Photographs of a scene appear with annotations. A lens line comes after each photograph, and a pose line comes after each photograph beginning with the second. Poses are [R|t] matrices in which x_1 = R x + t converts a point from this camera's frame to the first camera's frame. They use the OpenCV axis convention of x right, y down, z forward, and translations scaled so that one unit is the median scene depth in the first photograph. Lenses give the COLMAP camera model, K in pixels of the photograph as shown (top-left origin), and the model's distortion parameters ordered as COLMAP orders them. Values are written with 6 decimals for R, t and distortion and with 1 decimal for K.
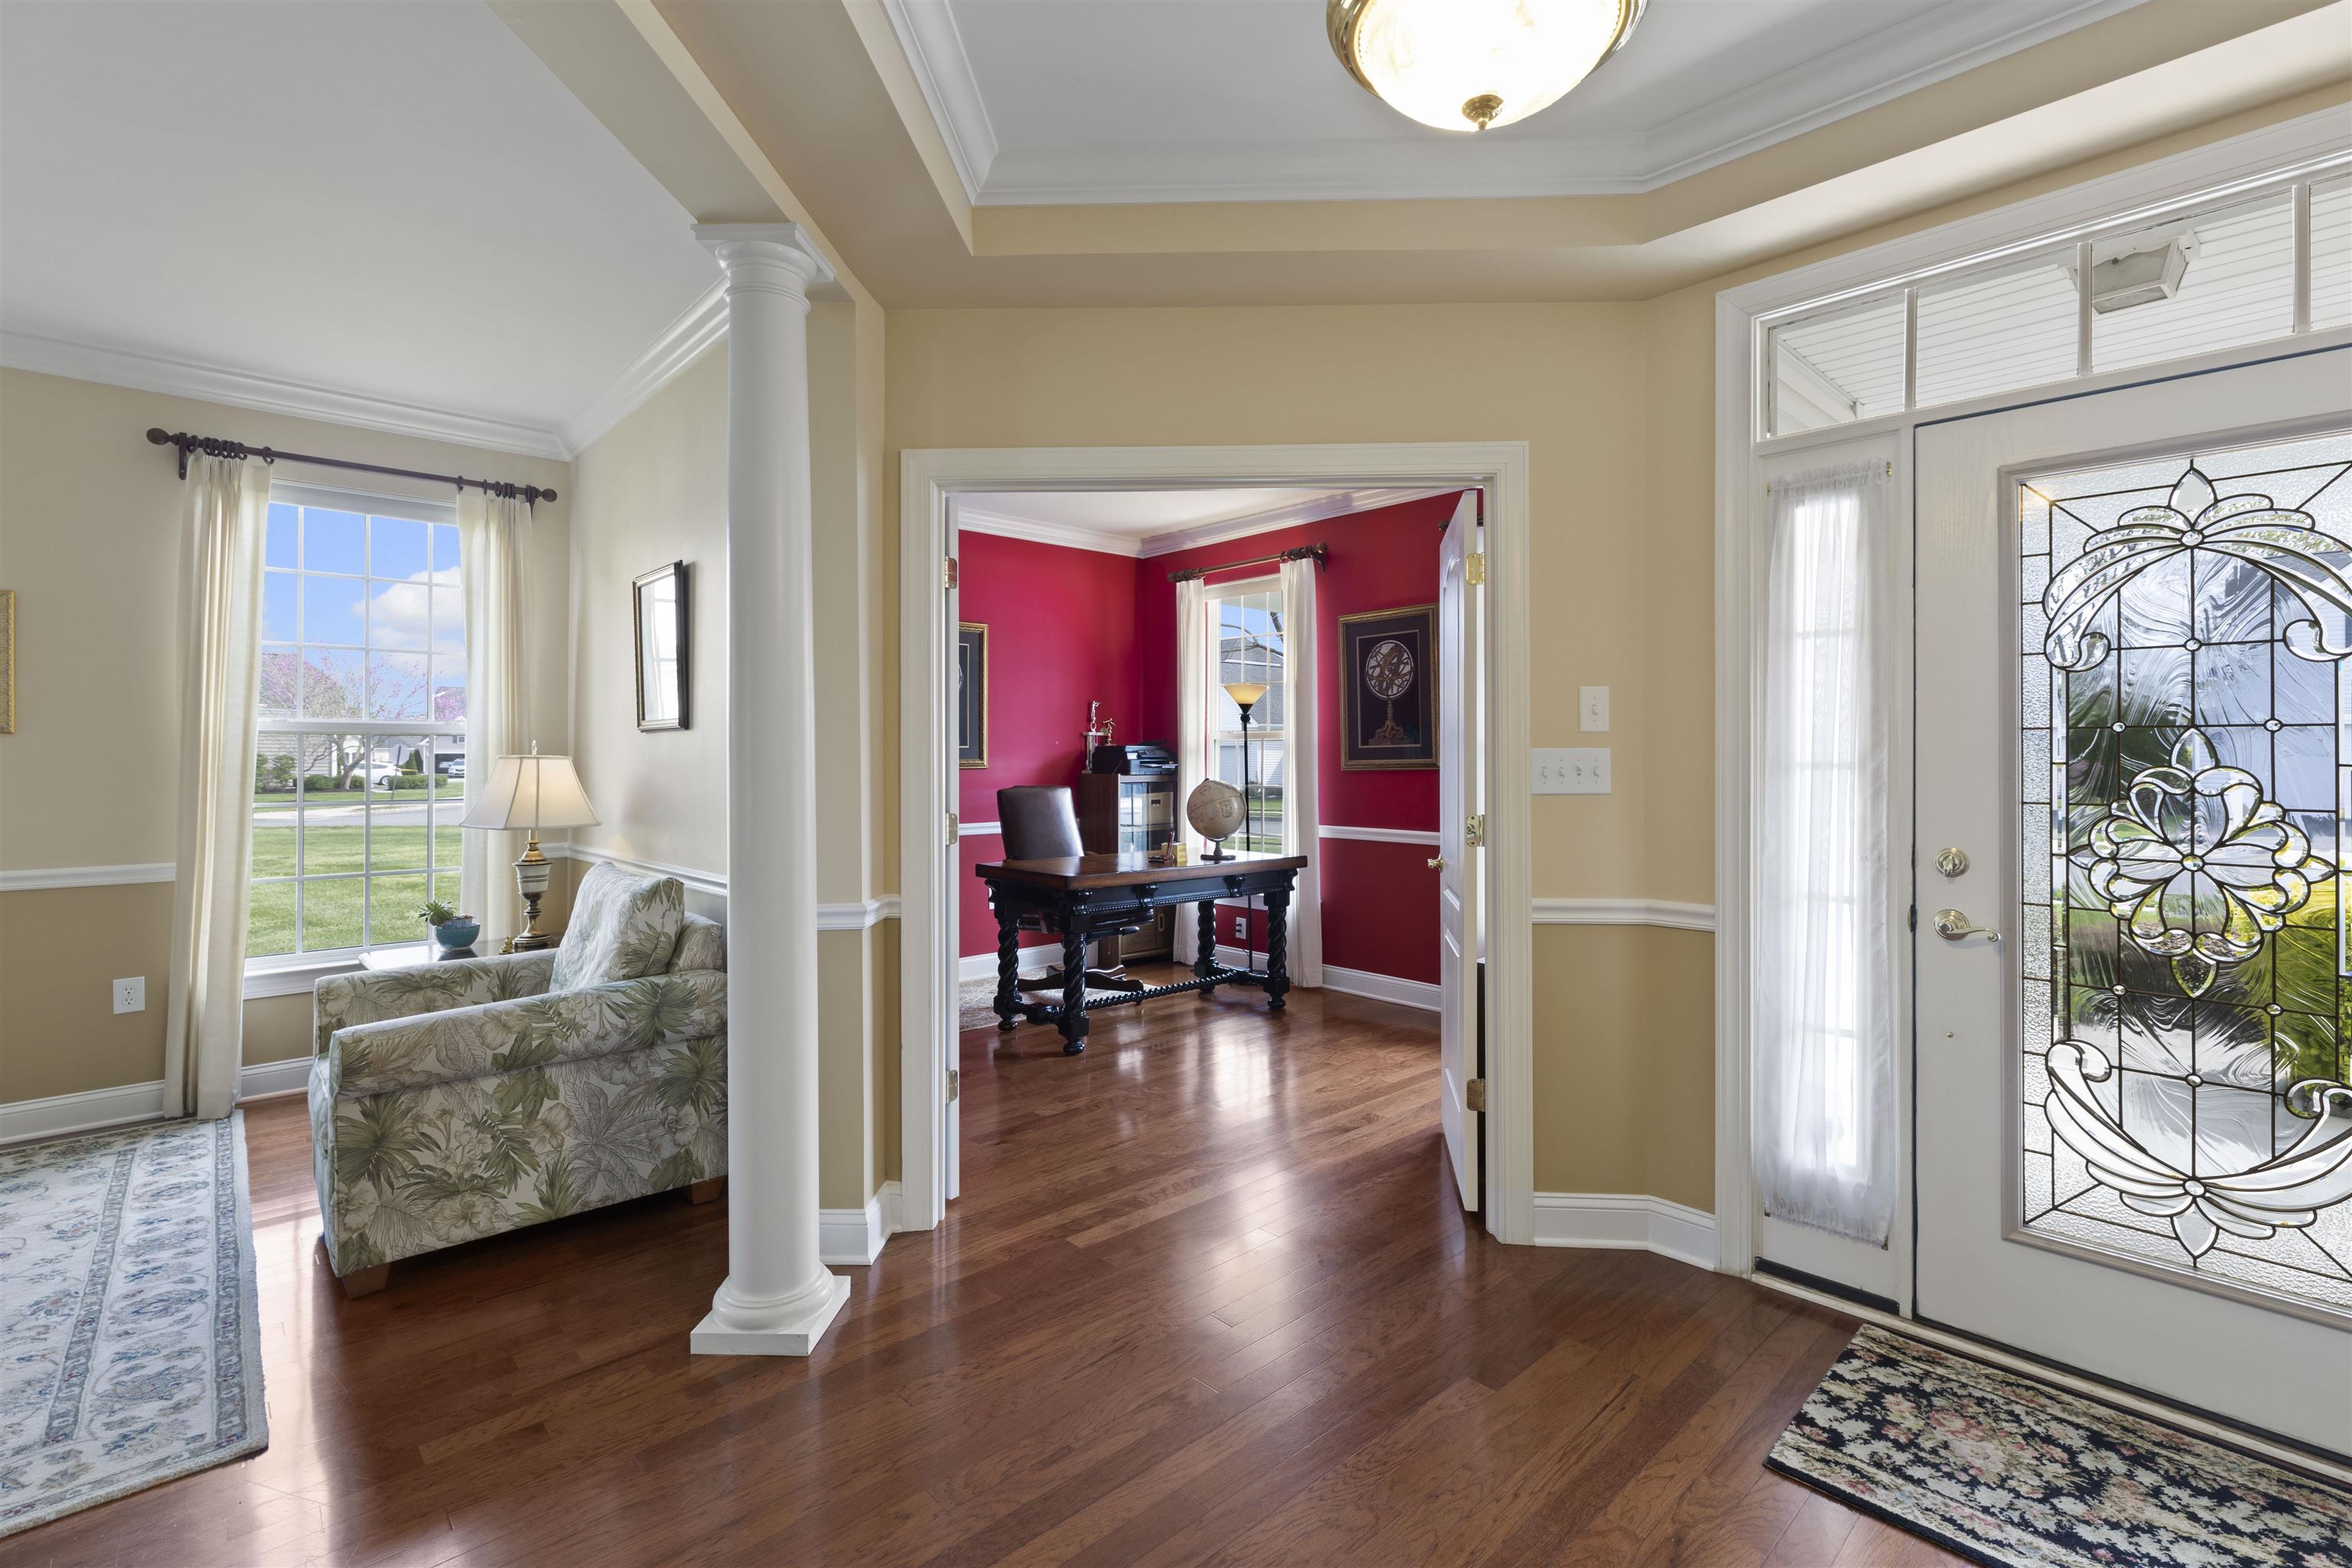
lens RADIAL K [[1060.5, 0, 1171.5], [0, 1060.5, 765.8], [0, 0, 1]] dist [0.009701, -0.000120]
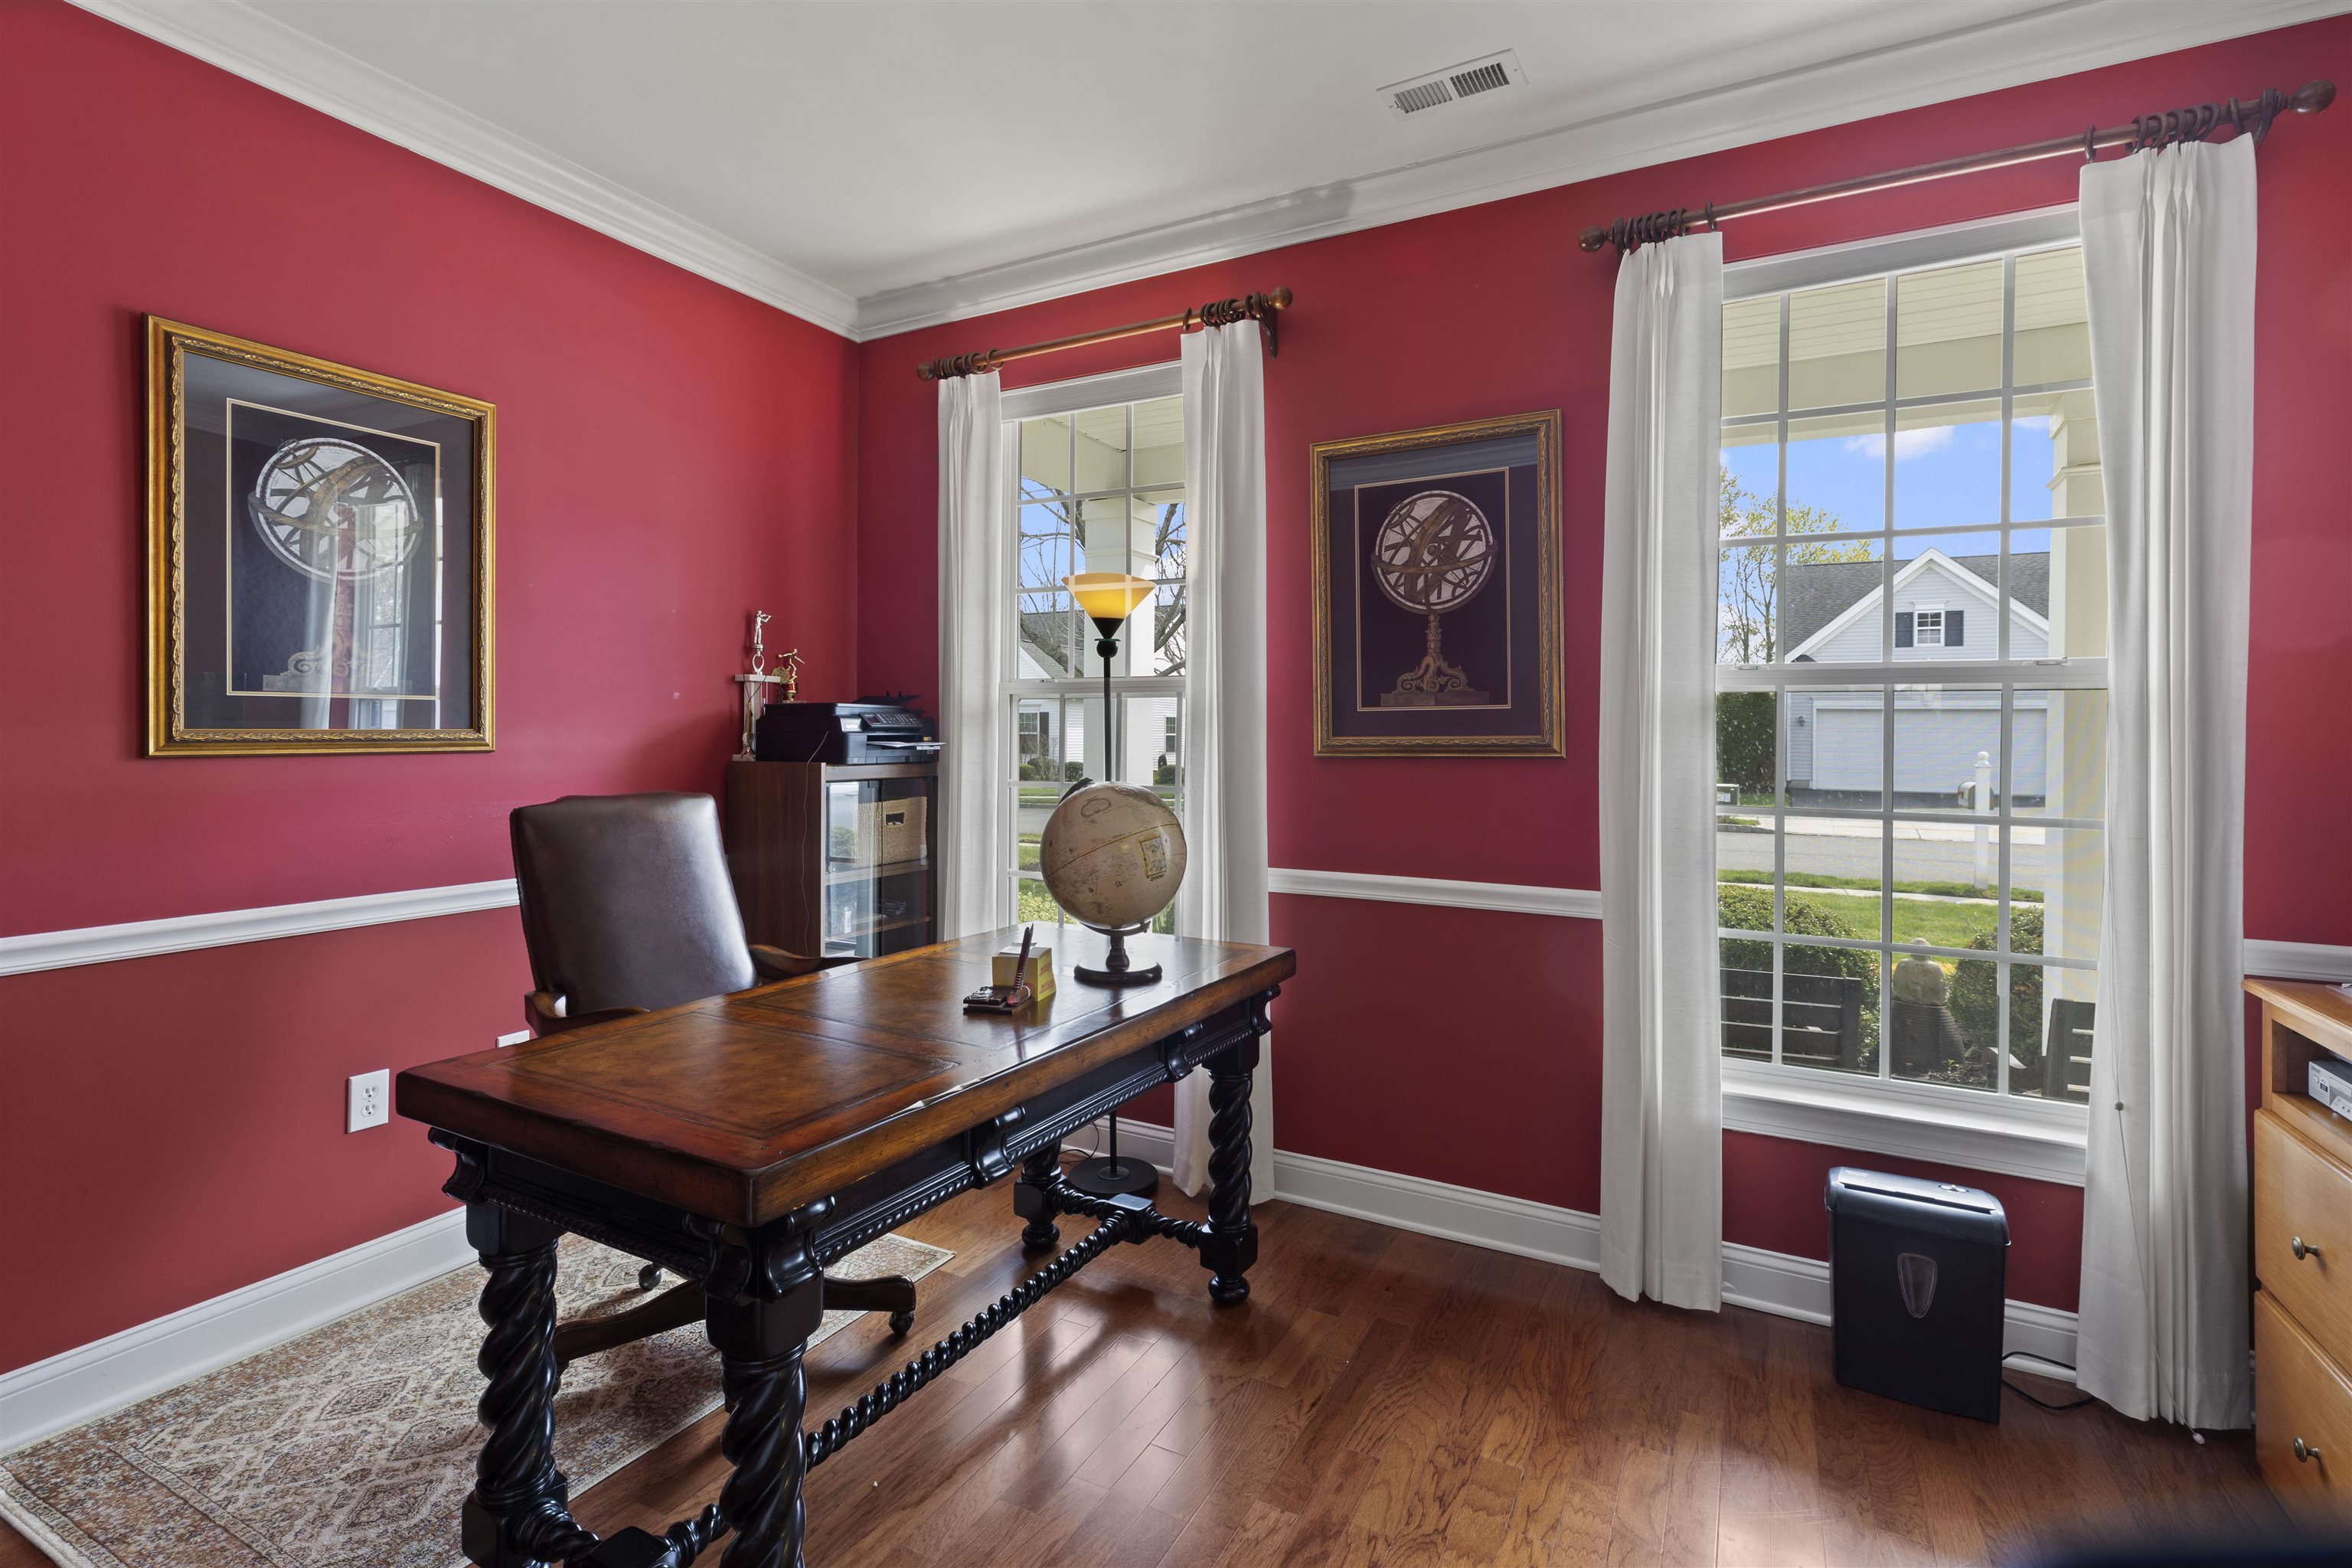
lens RADIAL K [[1088.3, 0, 1178.4], [0, 1088.3, 731.5], [0, 0, 1]] dist [0.002276, 0.000059]
pose [[0.943641, 0.005024, 0.330934, -0.064777], [-0.003506, 0.999980, -0.005185, -0.004614], [-0.330953, 0.003733, 0.943640, 0.528645]]
